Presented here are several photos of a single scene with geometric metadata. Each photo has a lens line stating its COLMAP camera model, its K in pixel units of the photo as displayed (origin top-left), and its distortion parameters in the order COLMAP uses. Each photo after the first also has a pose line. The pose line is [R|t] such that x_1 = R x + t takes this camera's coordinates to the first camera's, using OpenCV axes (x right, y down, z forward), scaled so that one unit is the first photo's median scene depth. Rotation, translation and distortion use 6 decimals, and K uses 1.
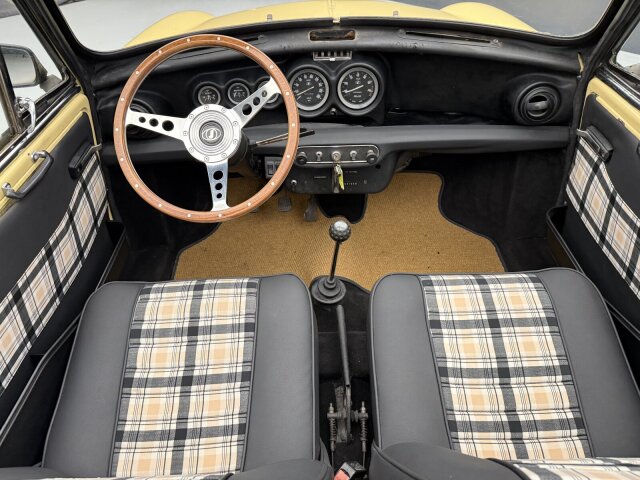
lens RADIAL K [[460.0, 0, 318.1], [0, 460.0, 242.3], [0, 0, 1]] dist [0.042463, -0.063342]
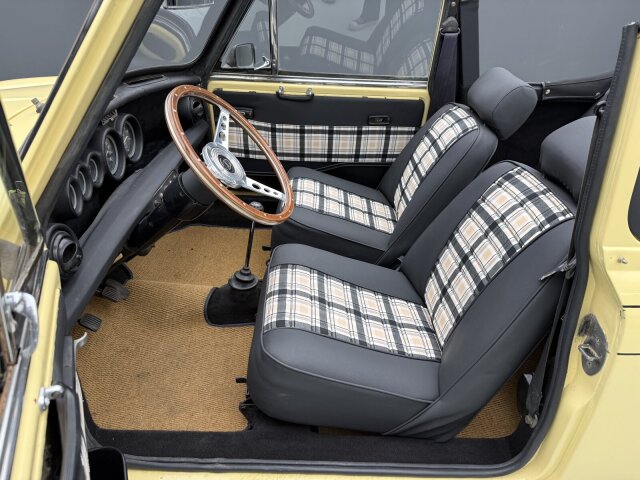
lens RADIAL K [[452.9, 0, 325.8], [0, 452.9, 241.4], [0, 0, 1]] dist [0.064002, -0.002500]
pose [[-0.009052, -0.478226, 0.878190, -1.082291], [0.620387, 0.686086, 0.380008, -0.314697], [-0.784244, 0.548257, 0.290474, 0.487609]]
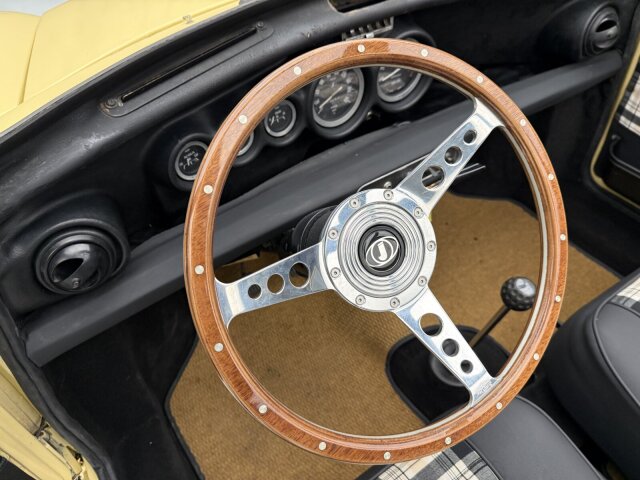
lens RADIAL K [[460.0, 0, 314.0], [0, 460.0, 235.8], [0, 0, 1]] dist [0.042463, -0.063342]
pose [[0.840528, -0.396010, 0.369716, -0.379749], [0.366333, 0.918204, 0.150668, -0.286639], [-0.399141, 0.008798, 0.916848, 0.495082]]
